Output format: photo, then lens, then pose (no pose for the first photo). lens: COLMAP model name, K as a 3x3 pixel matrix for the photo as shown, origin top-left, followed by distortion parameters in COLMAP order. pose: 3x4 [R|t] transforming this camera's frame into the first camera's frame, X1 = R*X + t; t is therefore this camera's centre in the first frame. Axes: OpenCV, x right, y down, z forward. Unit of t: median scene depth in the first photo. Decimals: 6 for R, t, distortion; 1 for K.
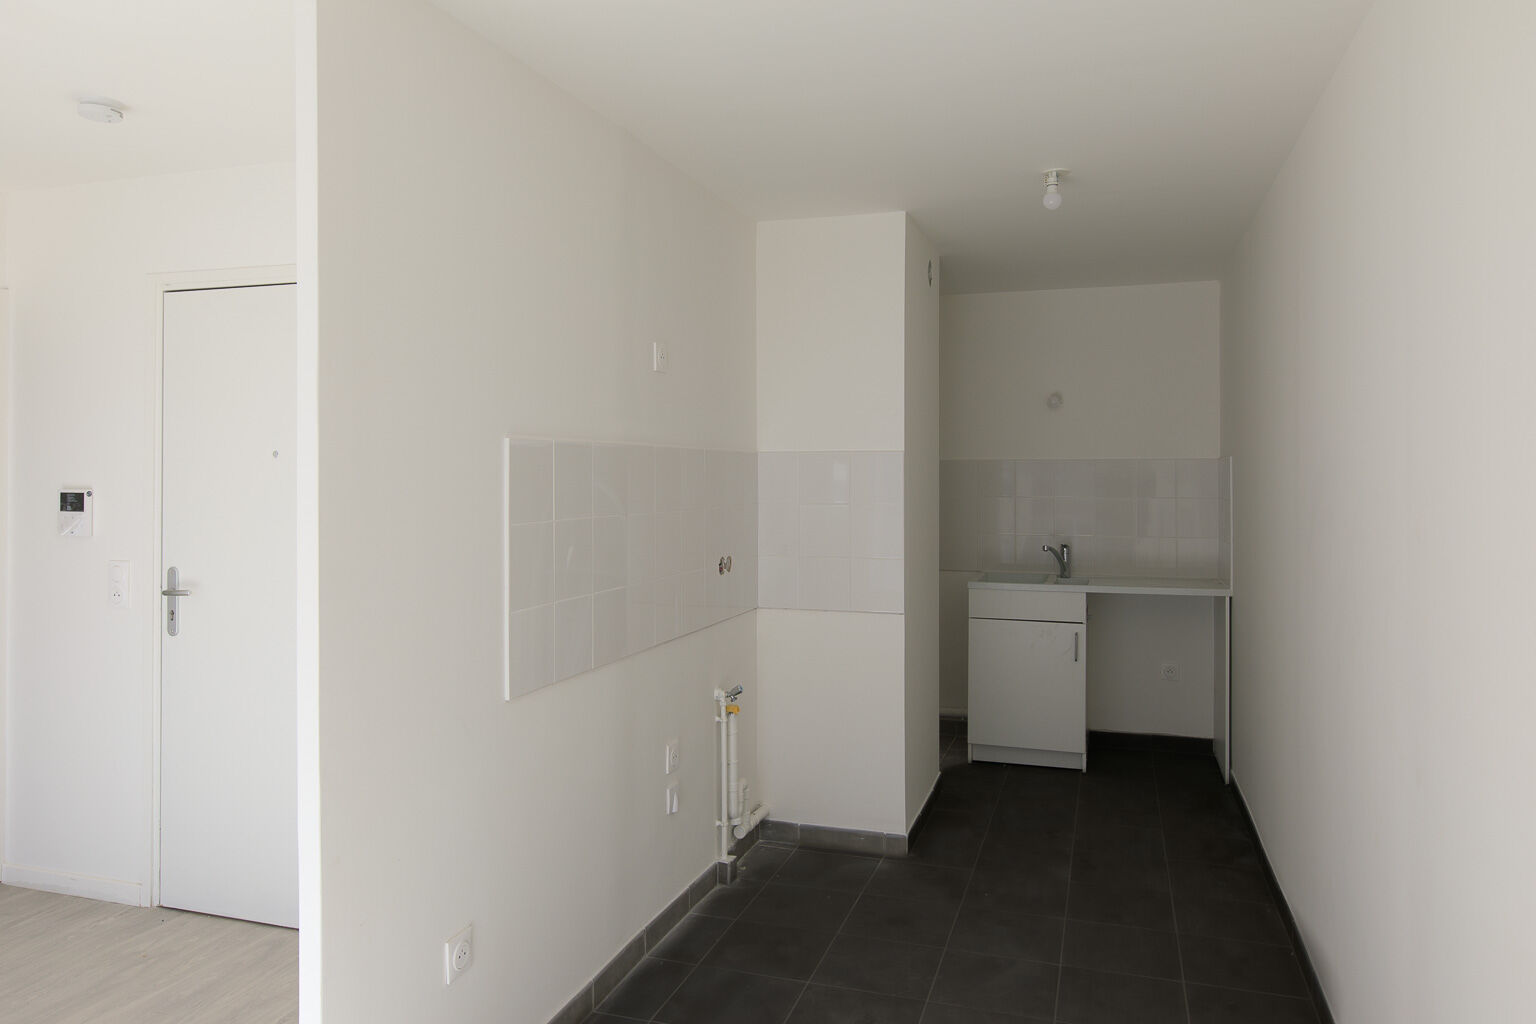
lens RADIAL K [[1087.3, 0, 766.3], [0, 1087.3, 500.0], [0, 0, 1]] dist [0.001430, 0.005581]
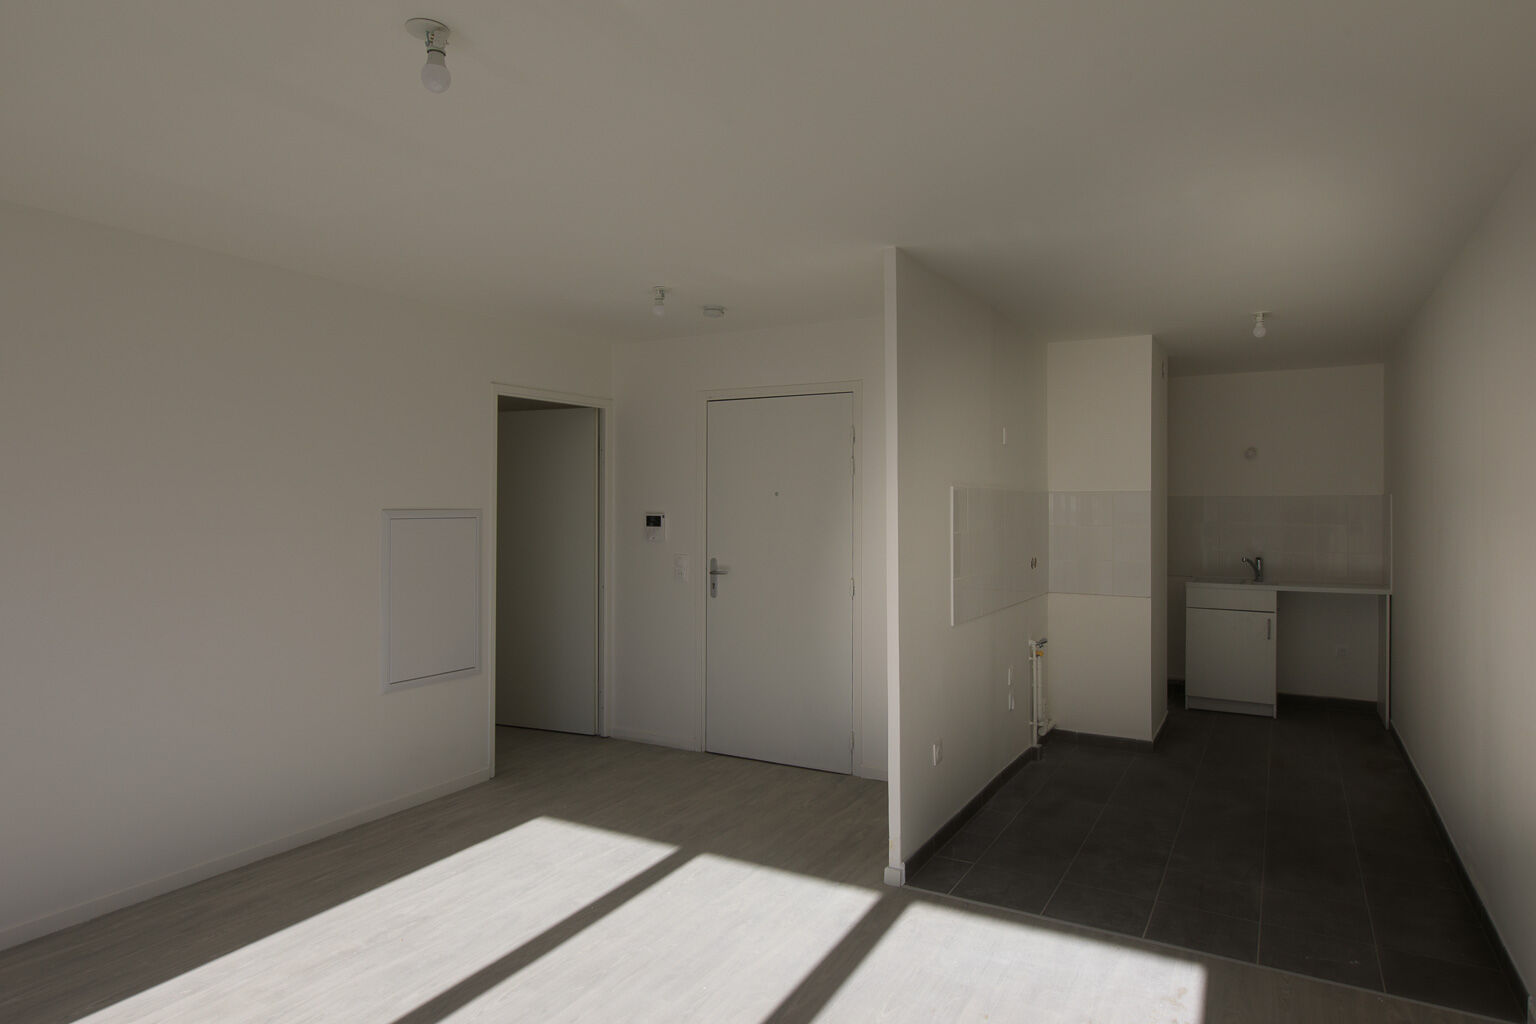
lens RADIAL K [[927.3, 0, 769.2], [0, 927.3, 521.9], [0, 0, 1]] dist [0.001431, 0.001147]
pose [[0.979895, 0.005647, -0.199433, -0.121176], [-0.006786, 0.999964, -0.005027, 0.007286], [0.199397, 0.006279, 0.979899, -0.337049]]
